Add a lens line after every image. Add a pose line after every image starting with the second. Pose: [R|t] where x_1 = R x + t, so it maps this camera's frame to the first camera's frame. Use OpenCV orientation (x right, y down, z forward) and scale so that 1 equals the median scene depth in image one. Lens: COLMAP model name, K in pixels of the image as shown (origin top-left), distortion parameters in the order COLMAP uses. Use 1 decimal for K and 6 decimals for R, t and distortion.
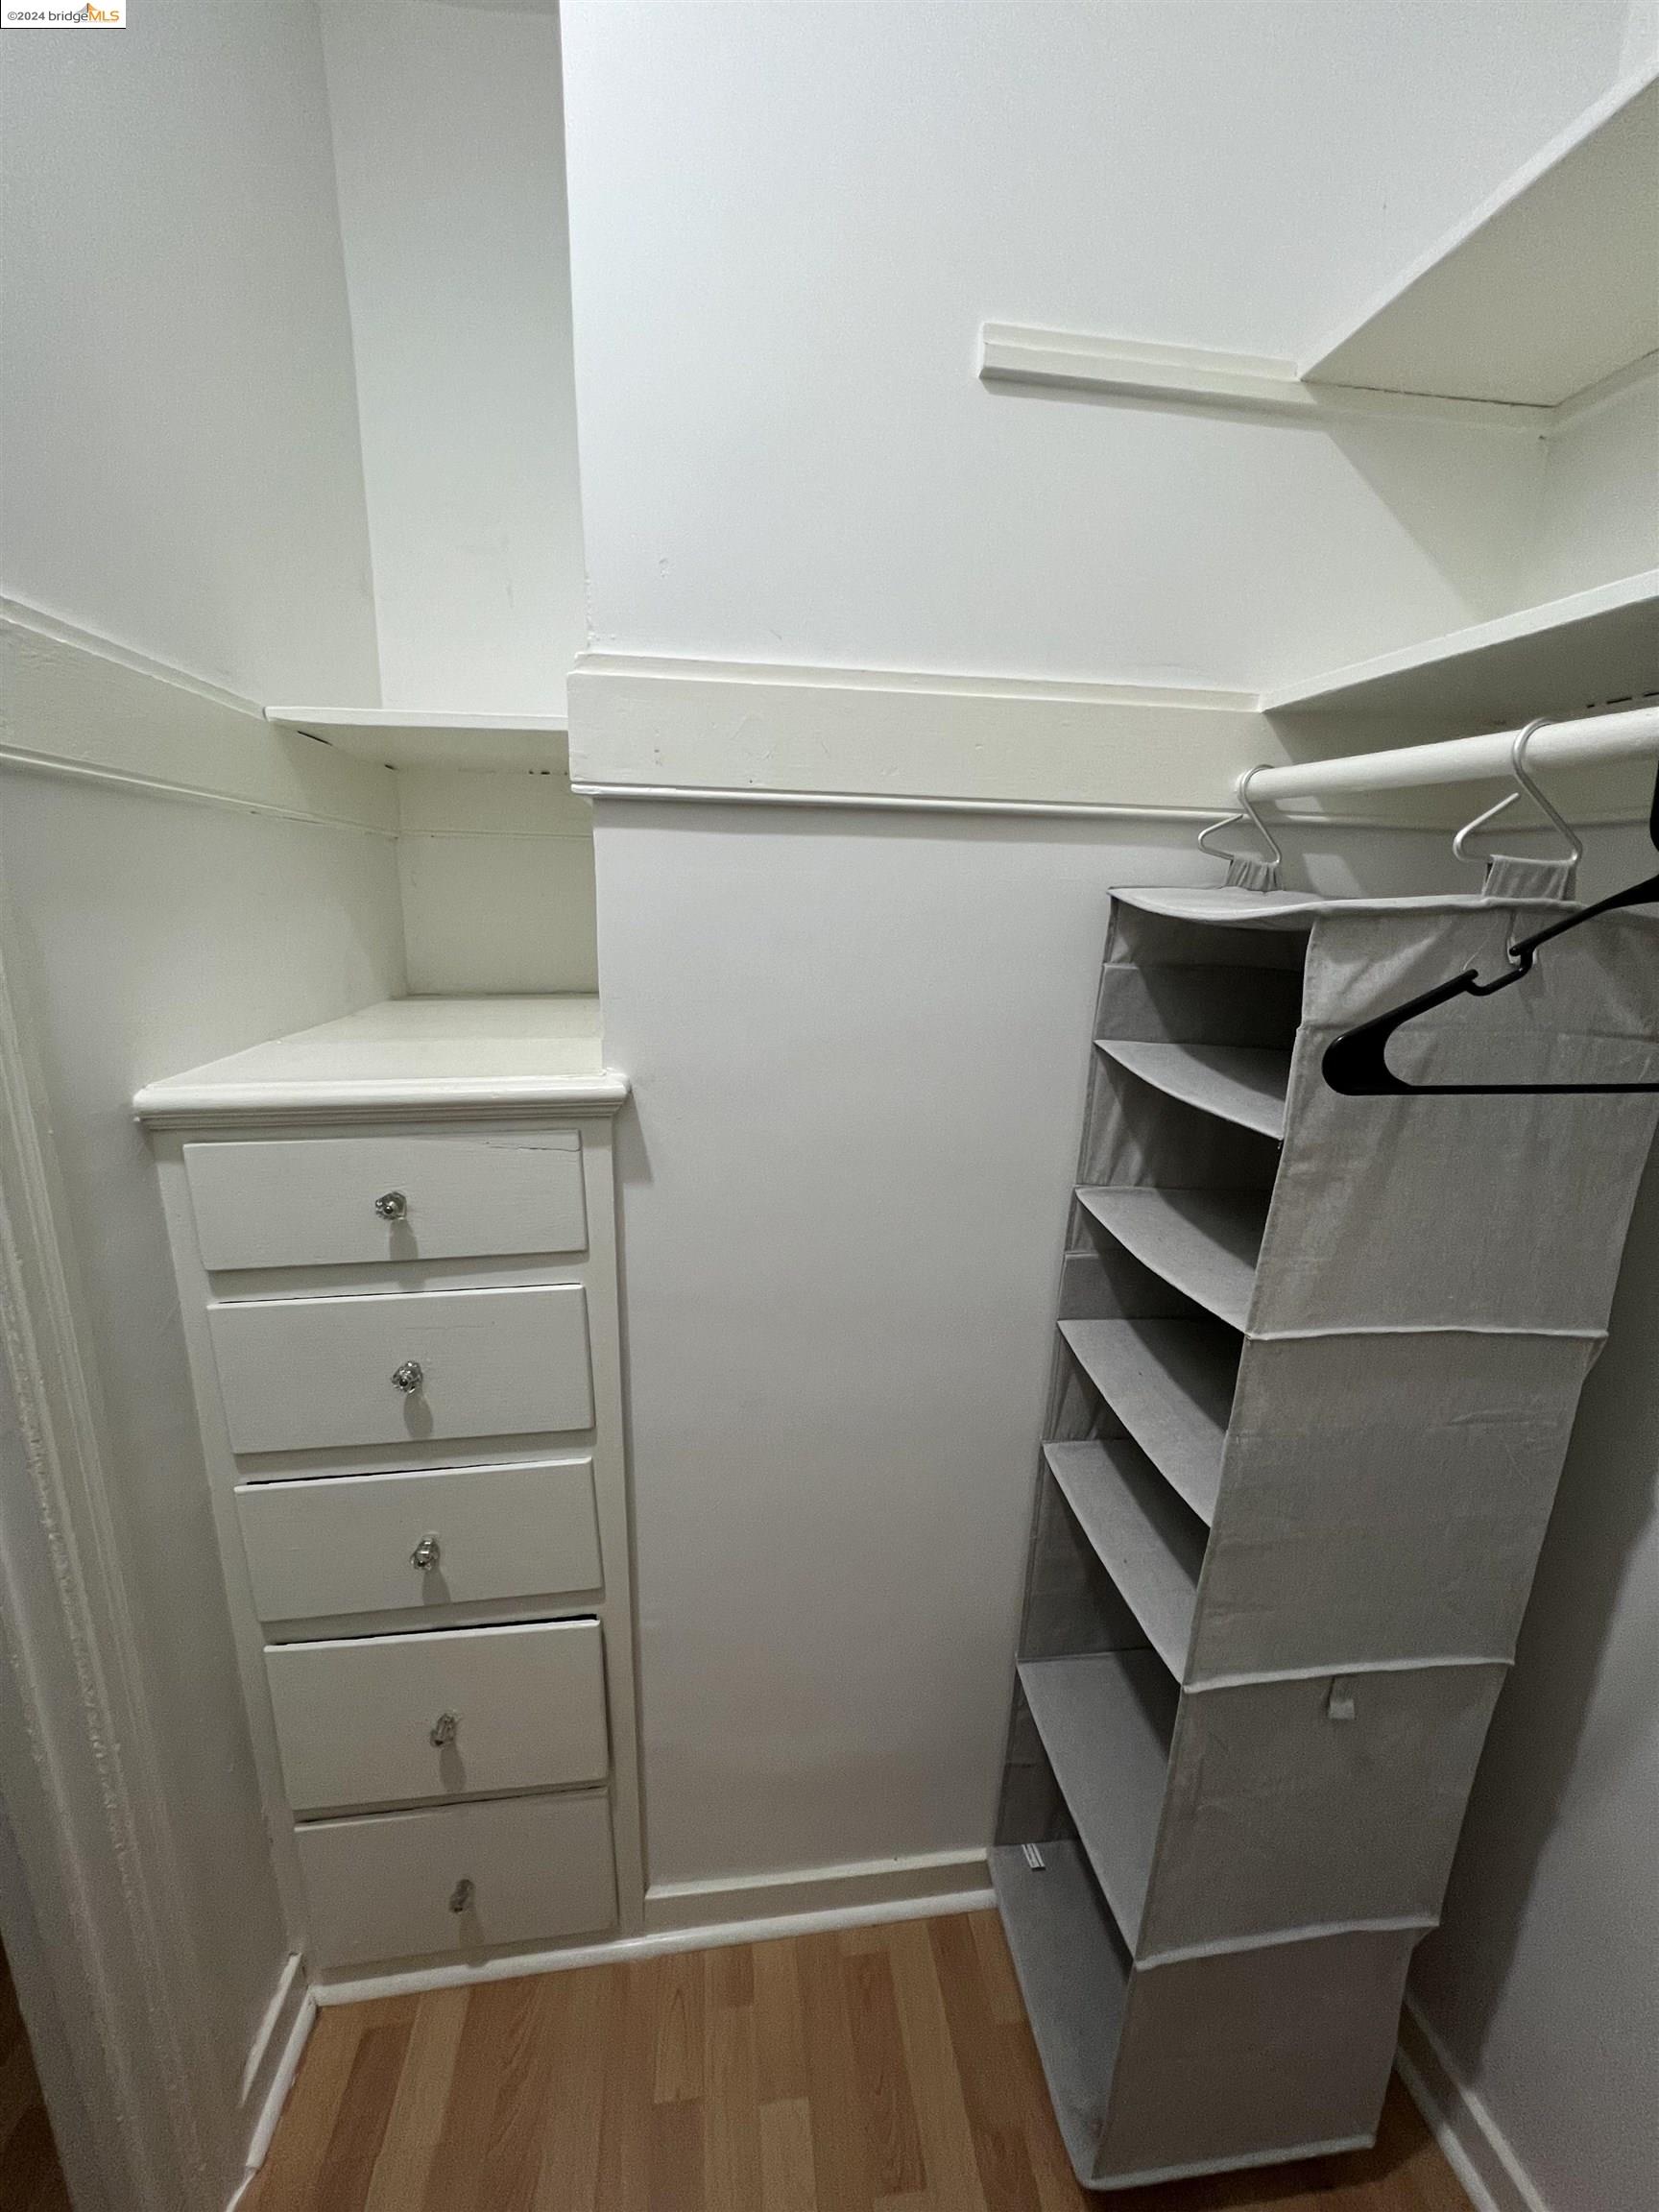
lens RADIAL K [[879.8, 0, 827.0], [0, 879.8, 1105.3], [0, 0, 1]] dist [-0.003766, 0.000123]
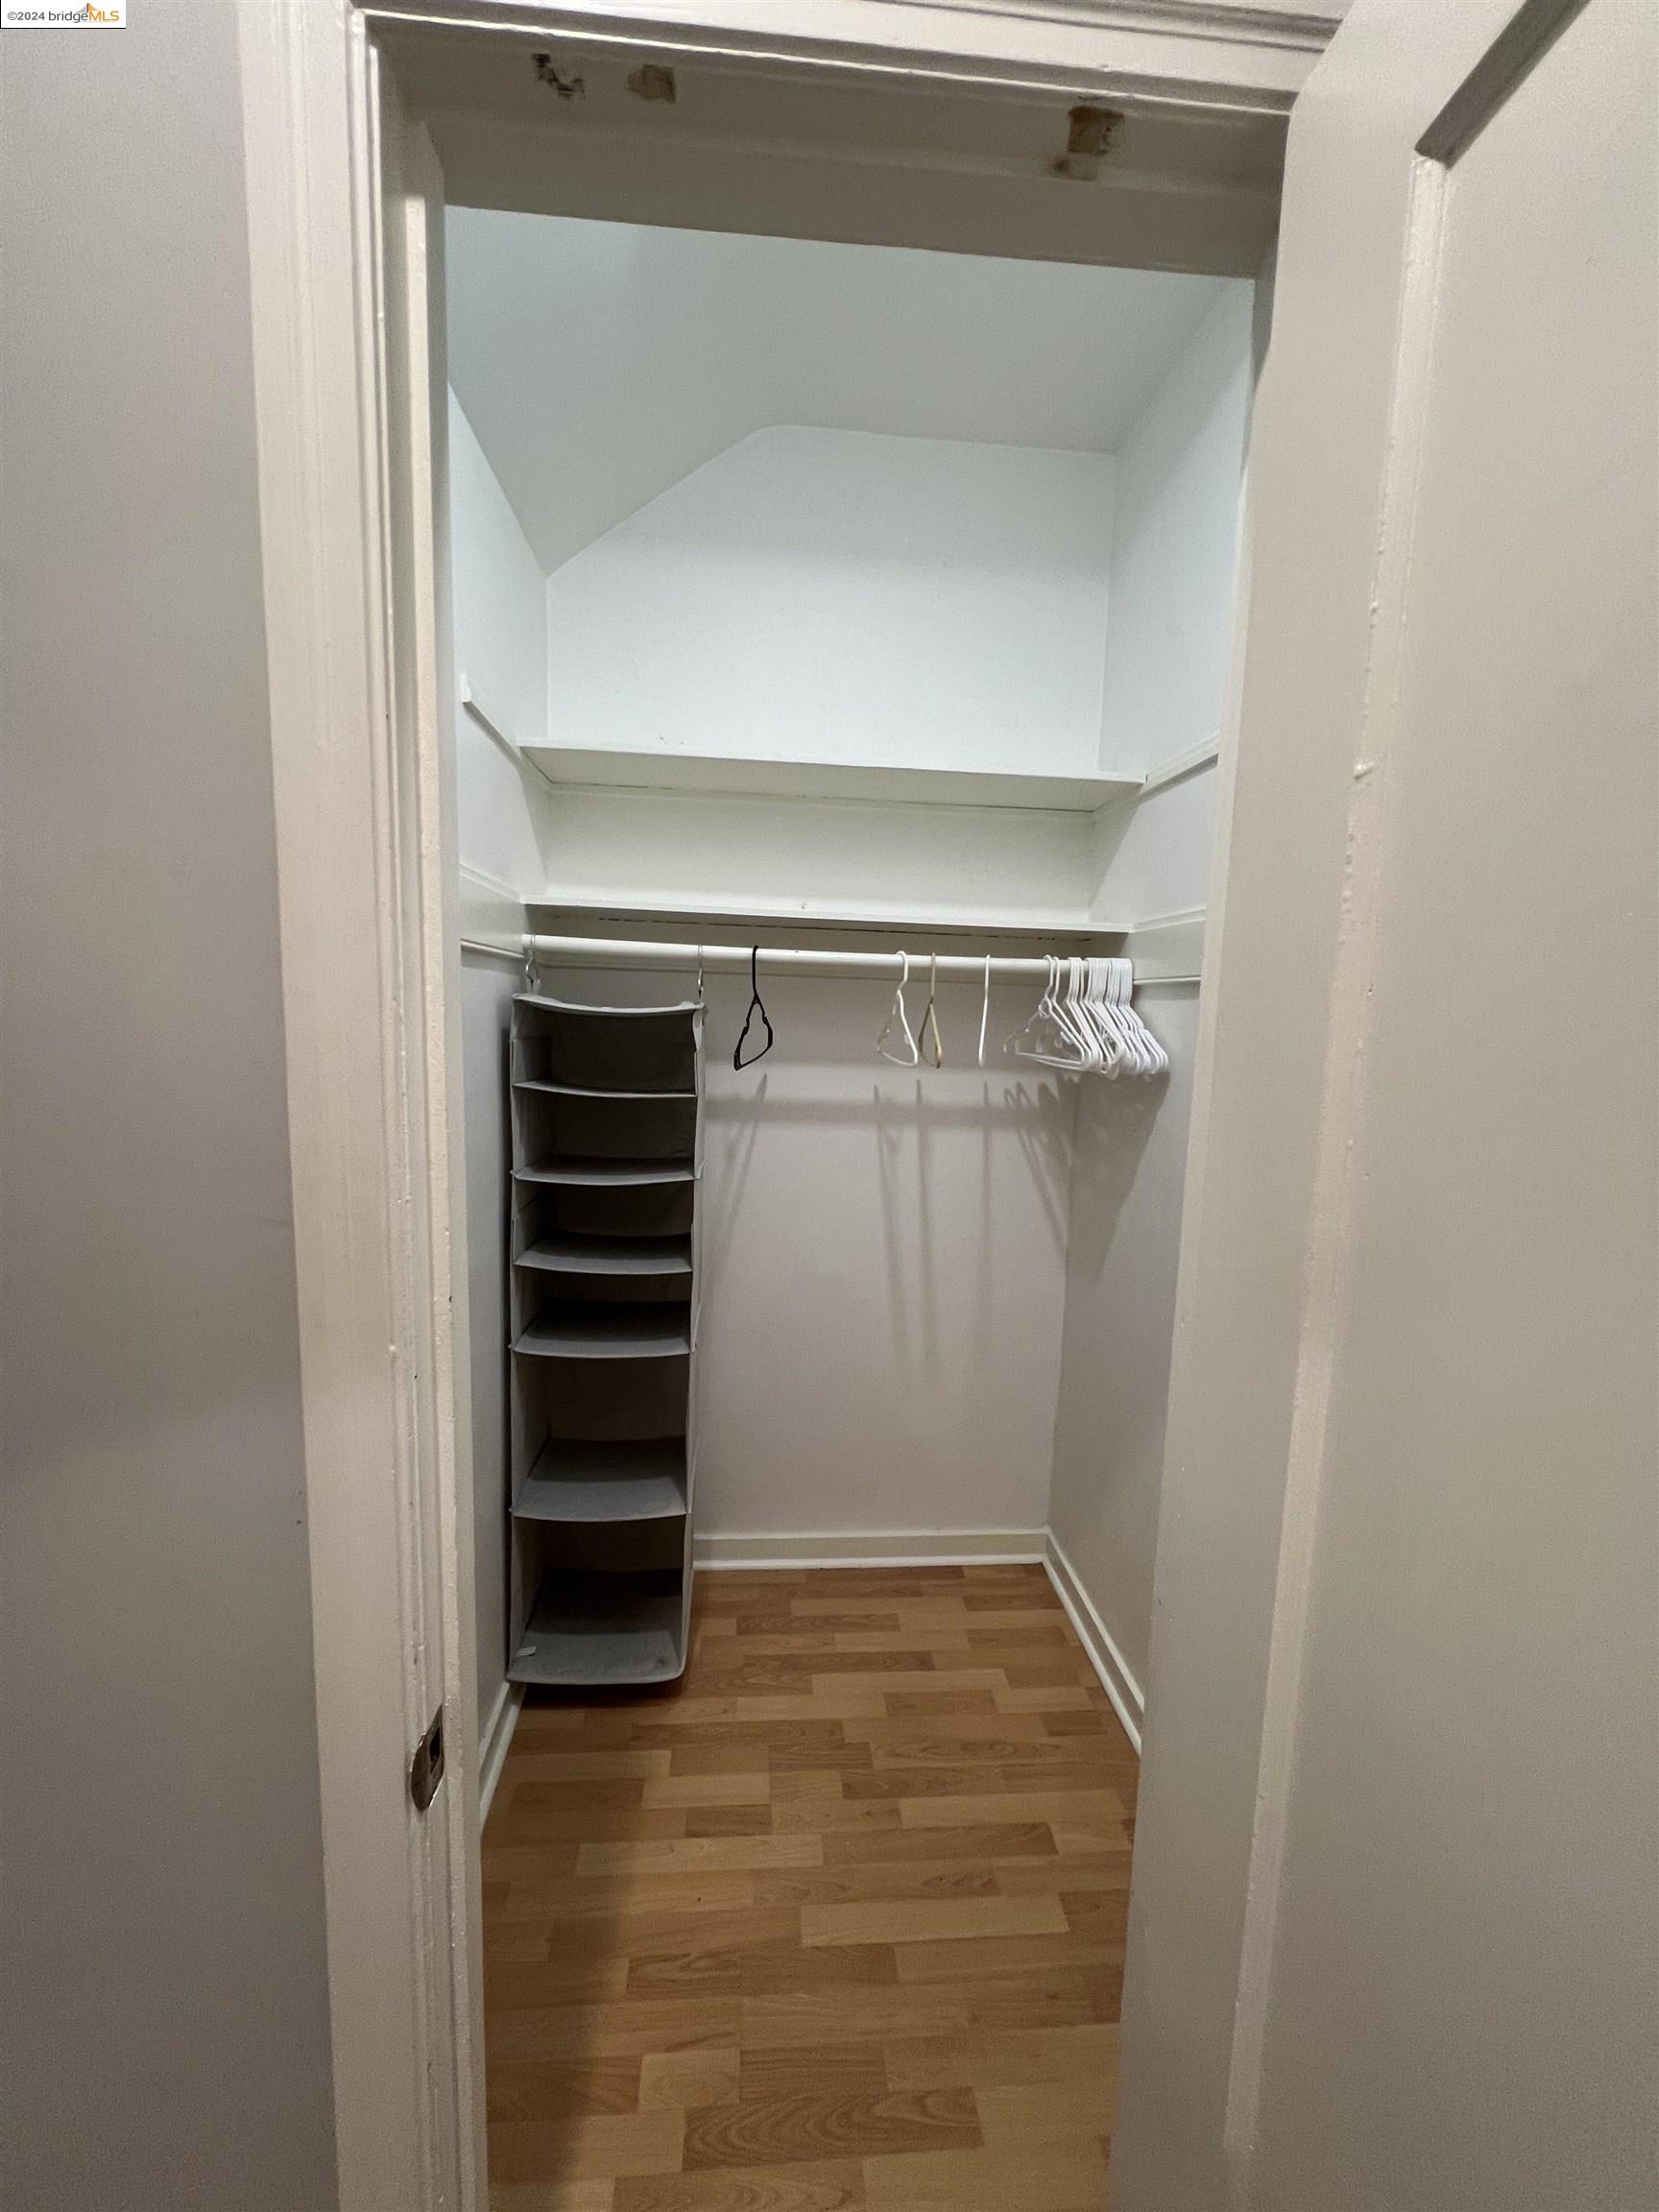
lens RADIAL K [[879.8, 0, 824.0], [0, 879.8, 1106.7], [0, 0, 1]] dist [-0.003766, 0.000123]
pose [[0.059240, -0.136275, 0.988898, -1.487401], [0.219569, 0.968156, 0.120264, -0.120887], [-0.973797, 0.210007, 0.087276, 0.319878]]
